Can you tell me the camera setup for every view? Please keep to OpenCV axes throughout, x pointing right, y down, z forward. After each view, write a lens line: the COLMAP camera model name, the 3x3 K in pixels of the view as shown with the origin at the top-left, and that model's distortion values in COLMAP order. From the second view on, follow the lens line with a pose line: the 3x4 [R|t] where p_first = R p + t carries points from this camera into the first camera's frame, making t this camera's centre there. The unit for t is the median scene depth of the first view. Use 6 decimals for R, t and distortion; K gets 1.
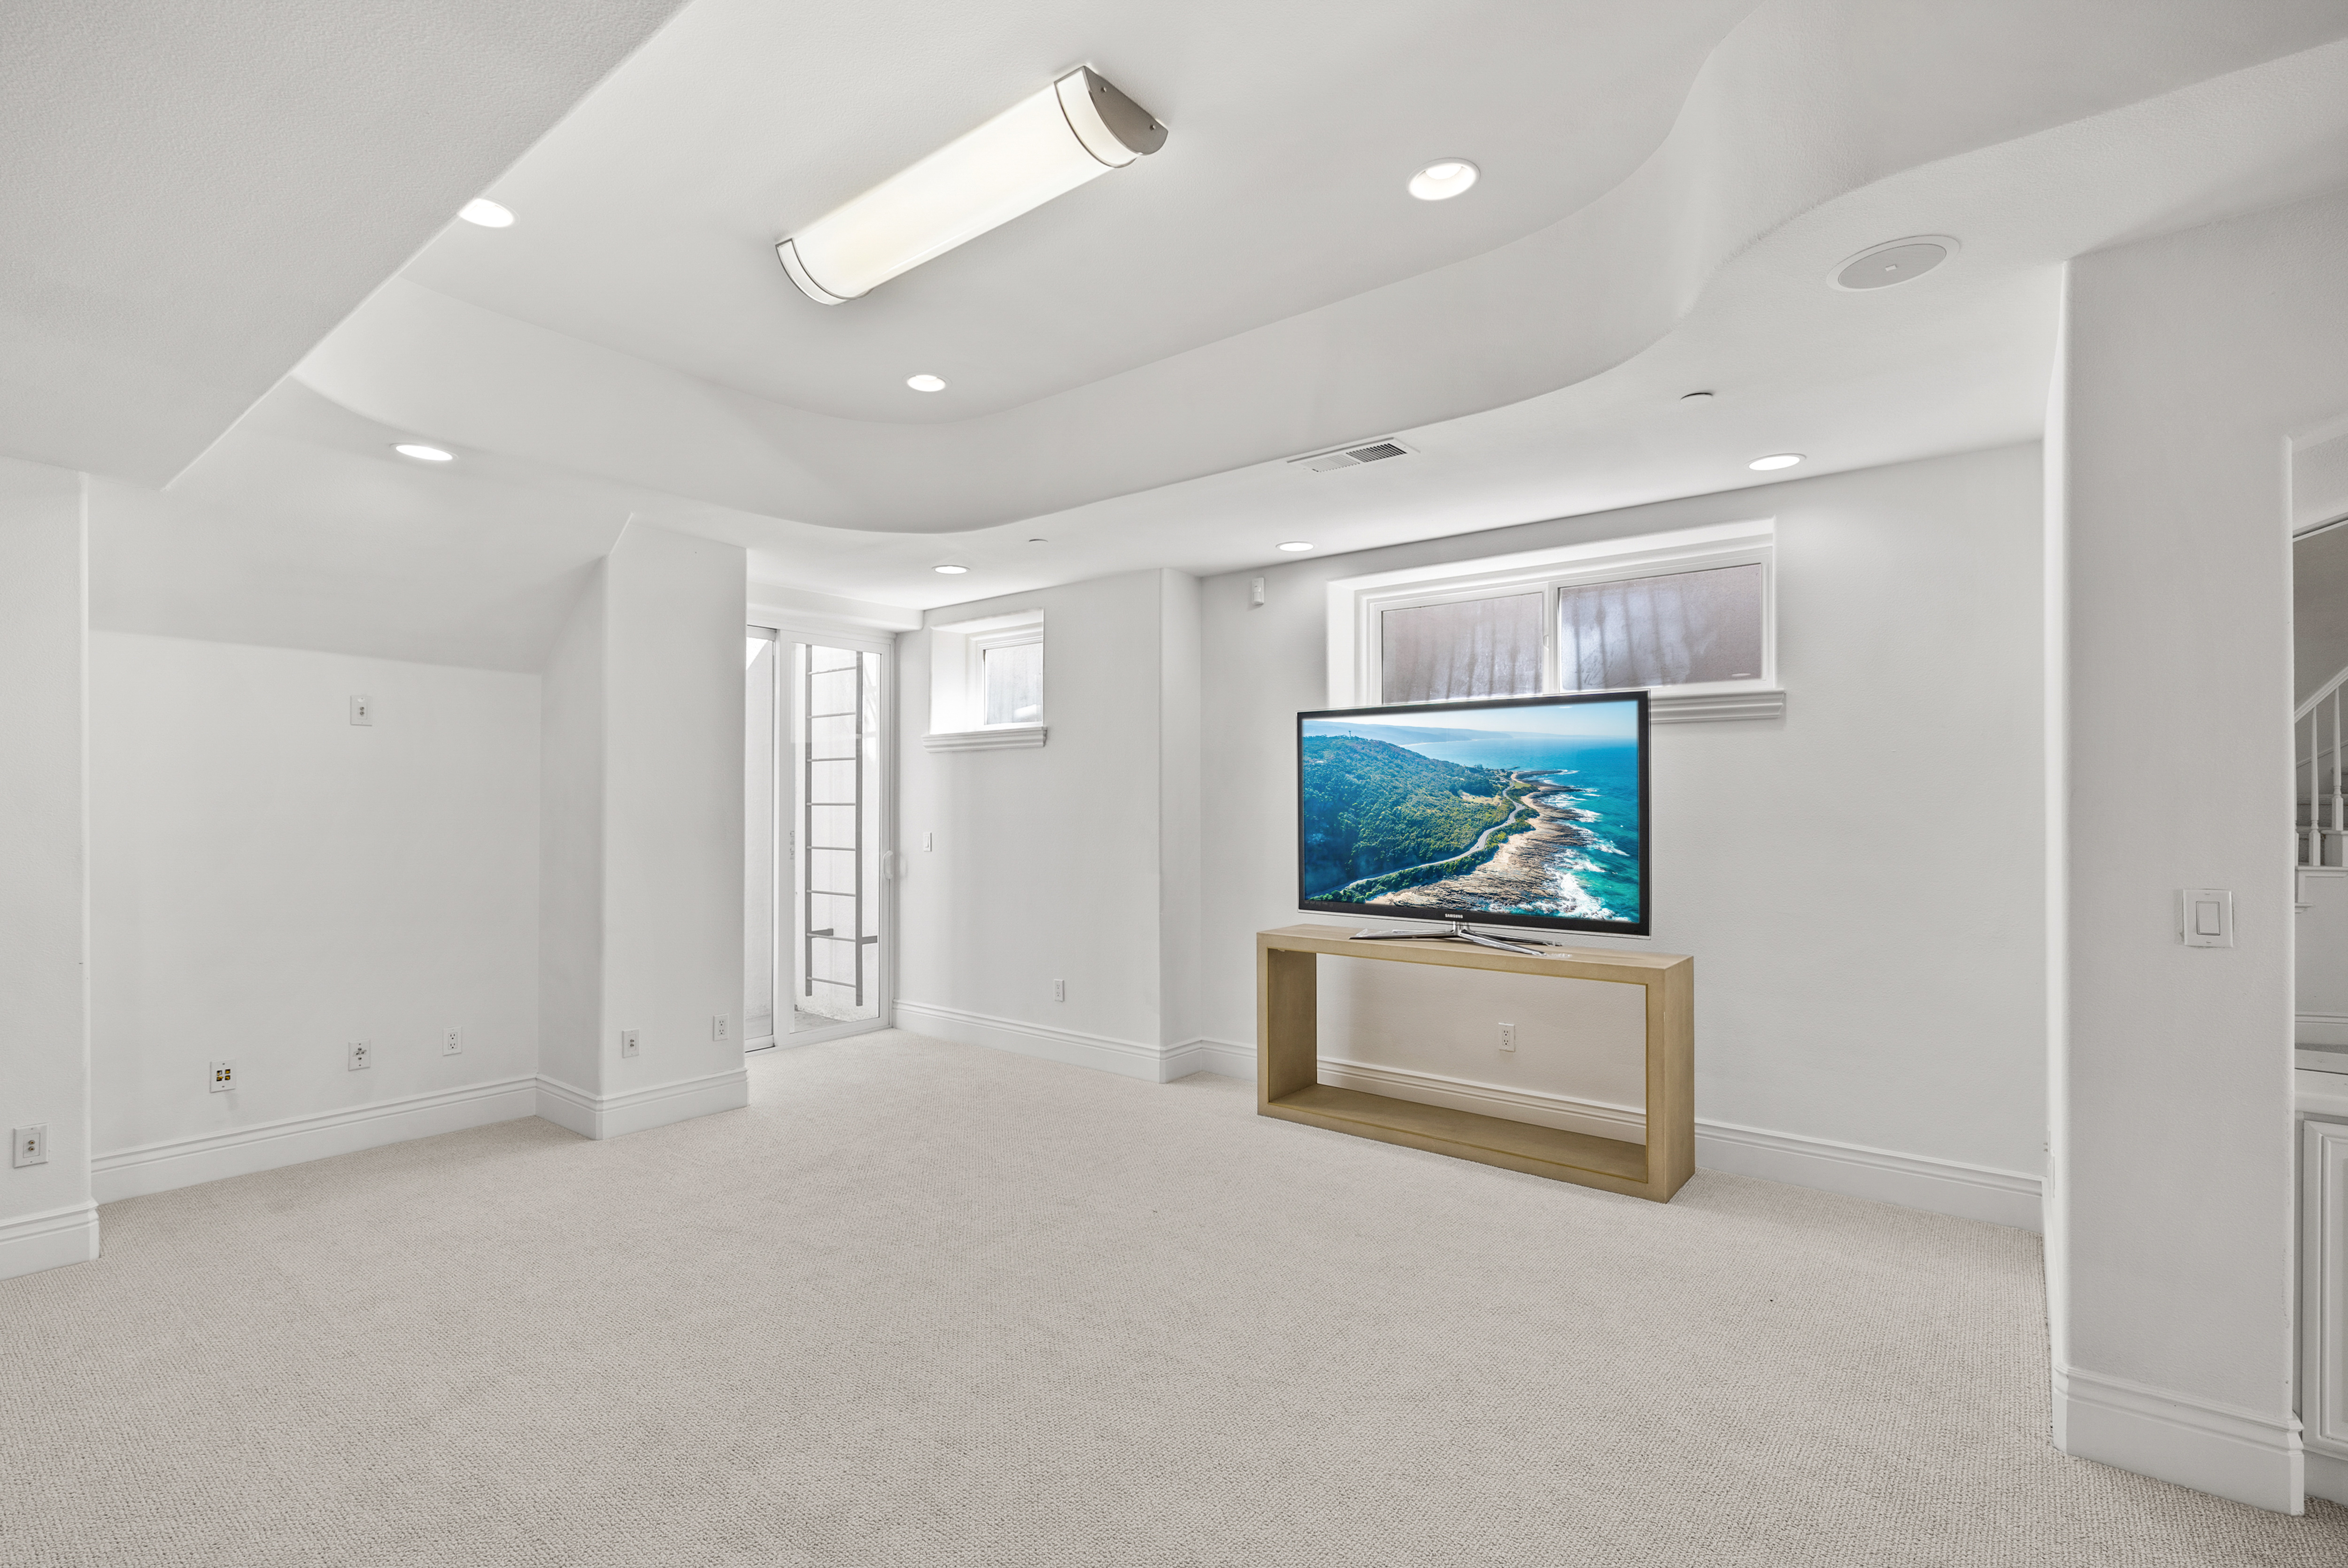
lens RADIAL K [[1083.2, 0, 1174.0], [0, 1083.2, 784.0], [0, 0, 1]] dist [-0.002493, 0.000276]
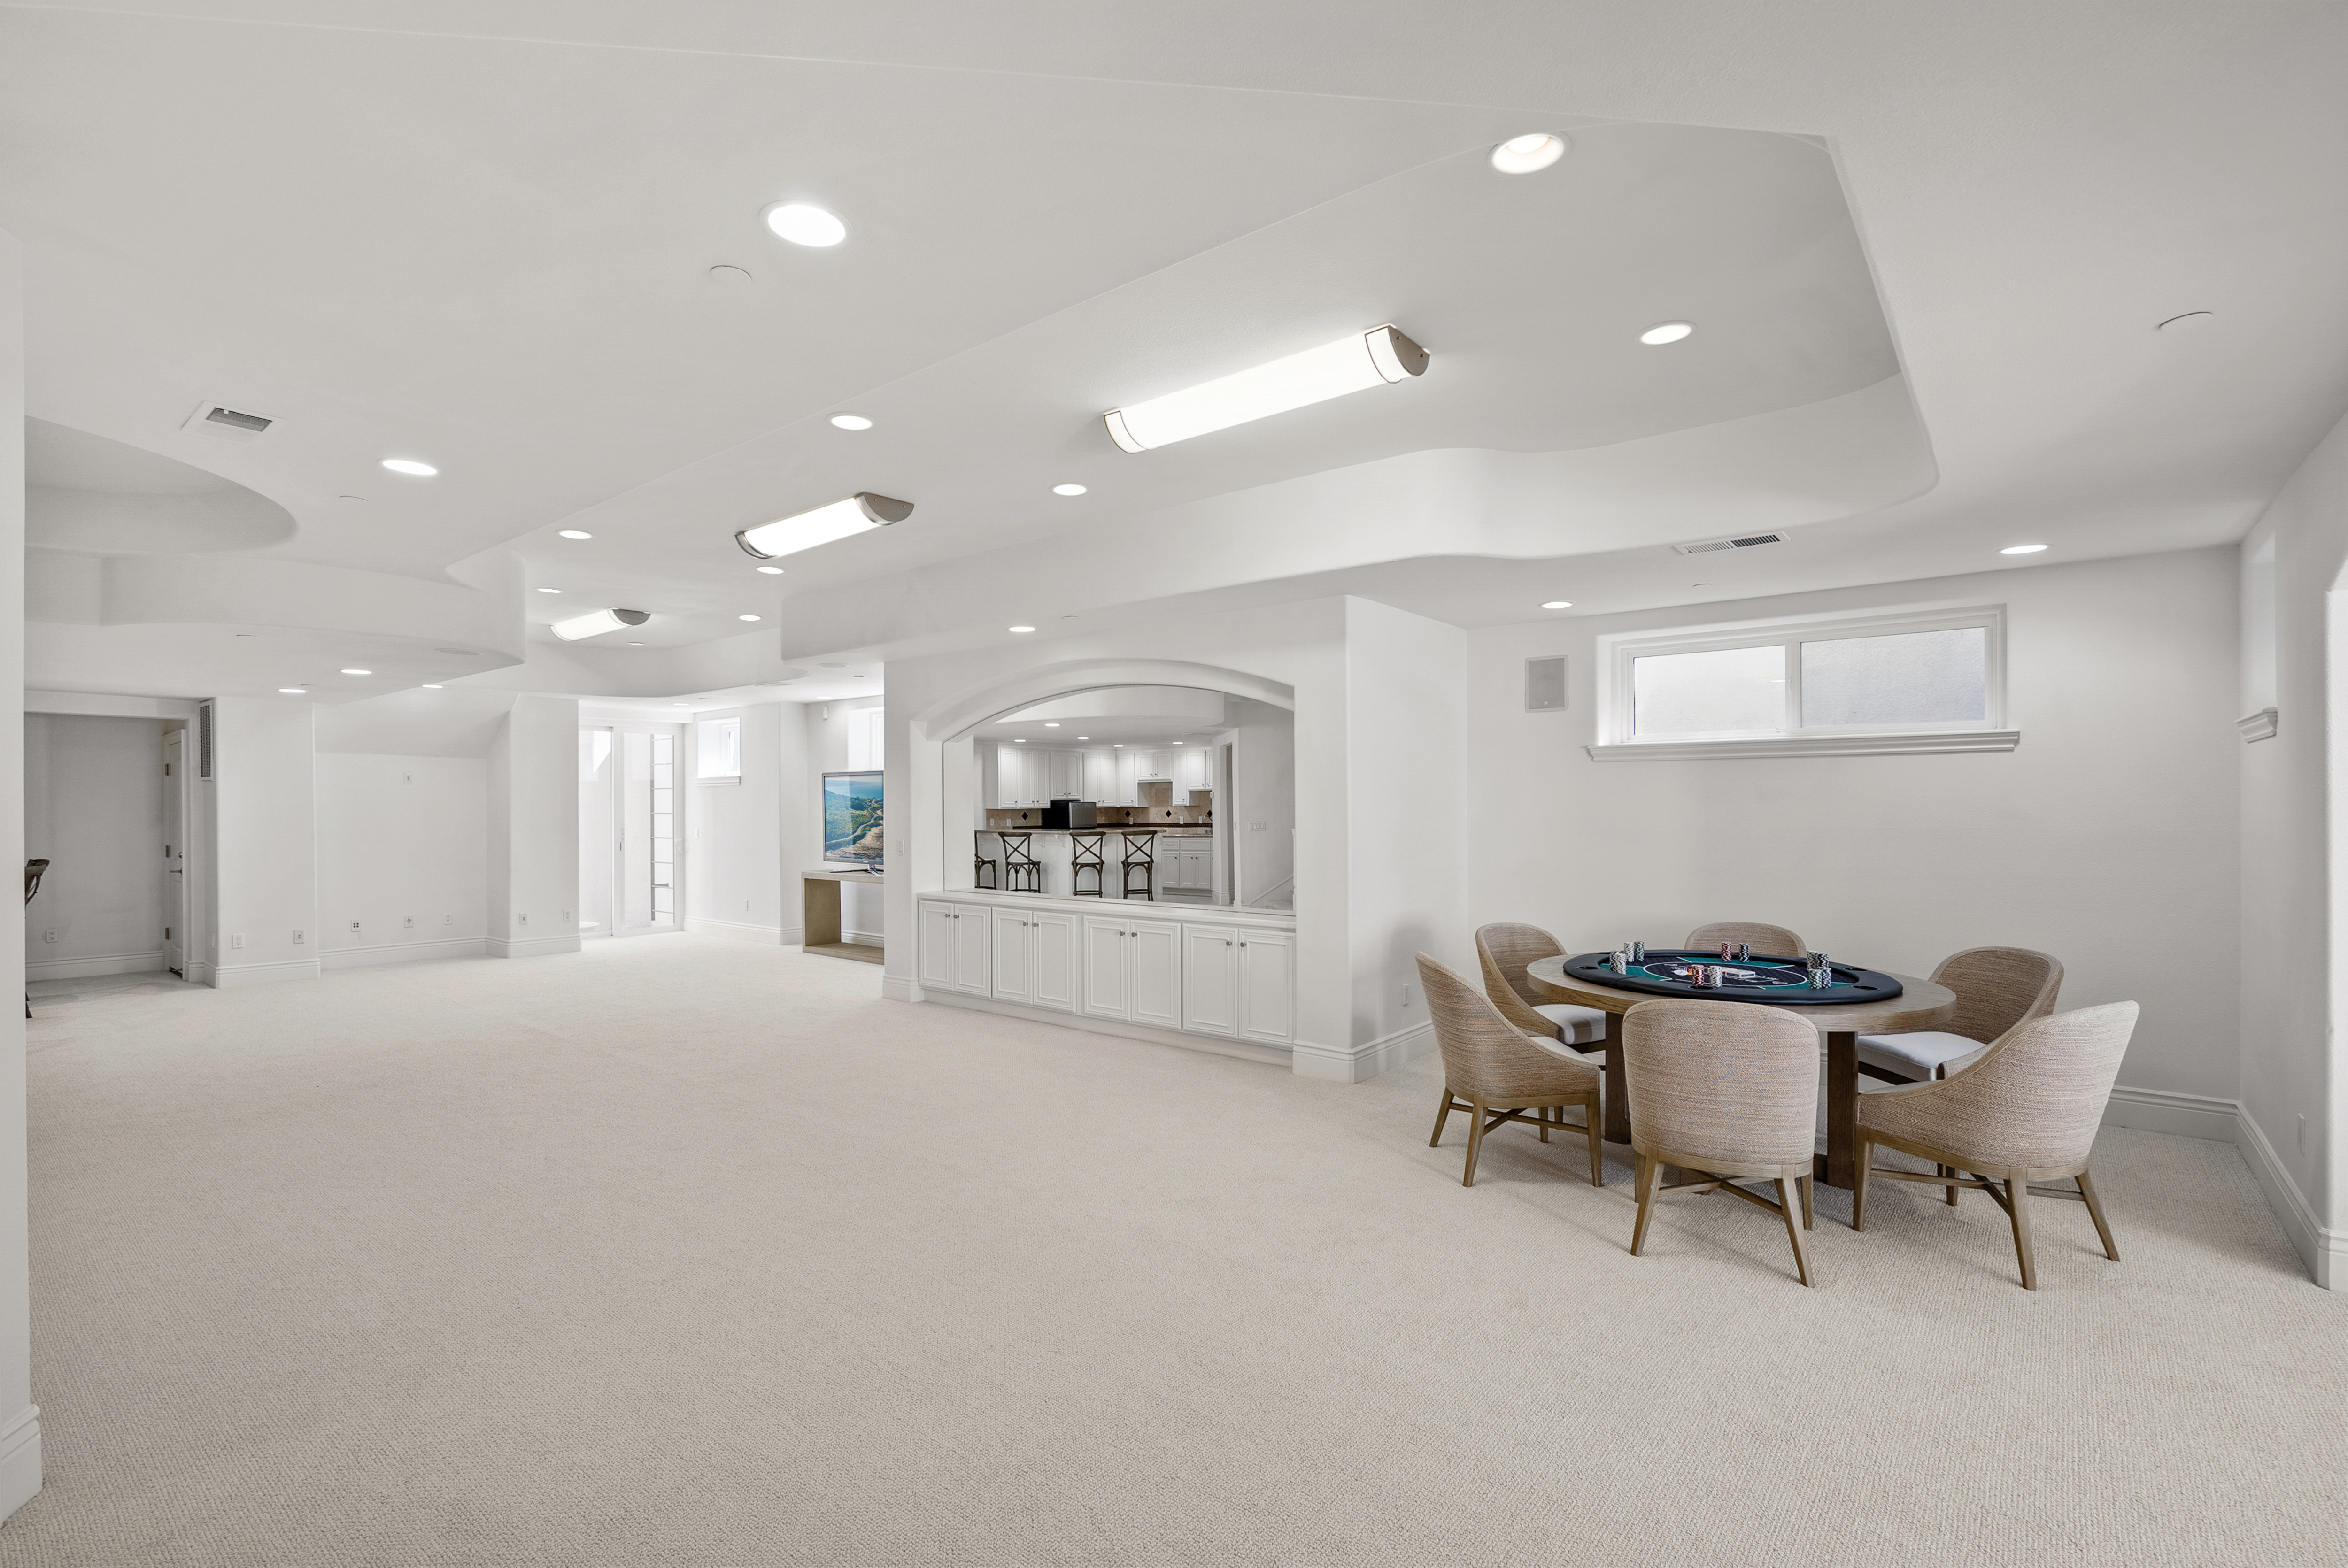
lens RADIAL K [[1055.0, 0, 1167.4], [0, 1055.0, 792.7], [0, 0, 1]] dist [-0.002420, -0.000125]
pose [[0.999955, -0.004064, -0.008601, 0.812422], [0.004151, 0.999940, 0.010166, -0.044821], [0.008559, -0.010201, 0.999911, -1.127720]]
